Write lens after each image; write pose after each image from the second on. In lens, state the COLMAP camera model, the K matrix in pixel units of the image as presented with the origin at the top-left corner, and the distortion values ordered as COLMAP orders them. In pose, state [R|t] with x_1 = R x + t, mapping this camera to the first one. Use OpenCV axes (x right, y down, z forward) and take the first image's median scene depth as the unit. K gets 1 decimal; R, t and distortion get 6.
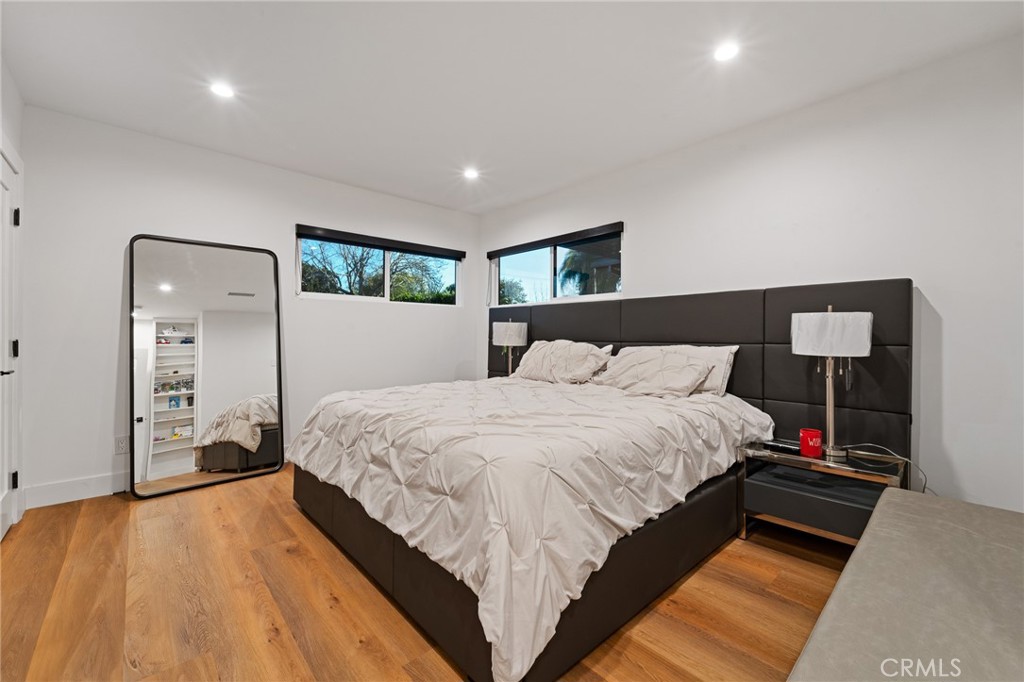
lens RADIAL K [[415.8, 0, 513.4], [0, 415.8, 336.5], [0, 0, 1]] dist [0.000620, -0.002618]
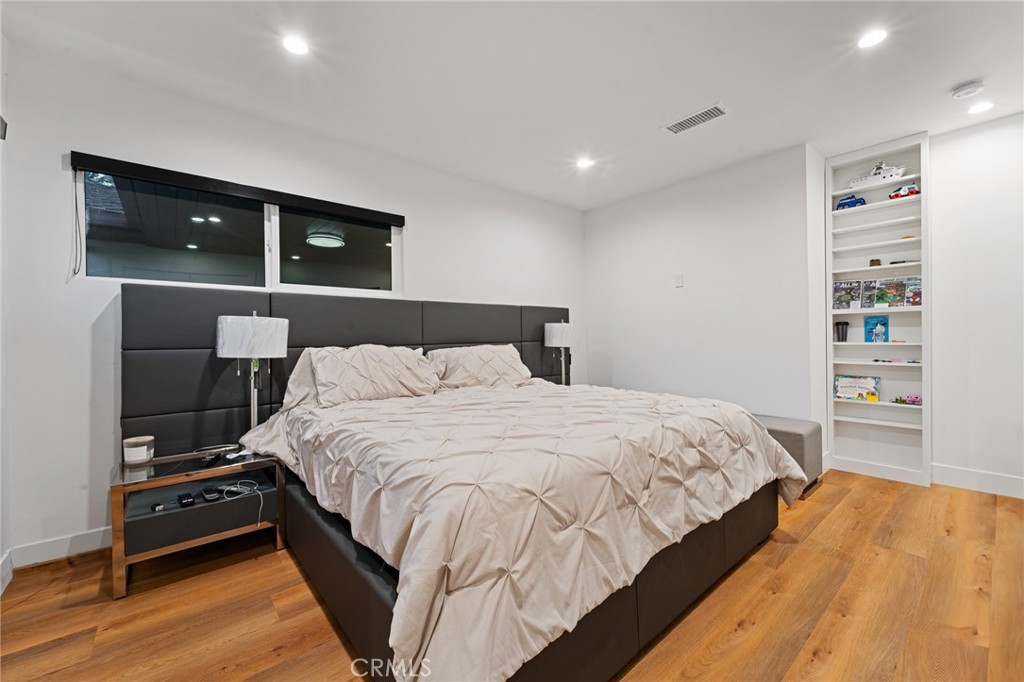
lens RADIAL K [[415.8, 0, 513.8], [0, 415.8, 337.1], [0, 0, 1]] dist [0.000620, -0.002618]
pose [[0.029806, -0.005630, 0.999540, -0.749337], [0.014710, 0.999878, 0.005193, -0.006291], [-0.999447, 0.014549, 0.029885, 0.810307]]
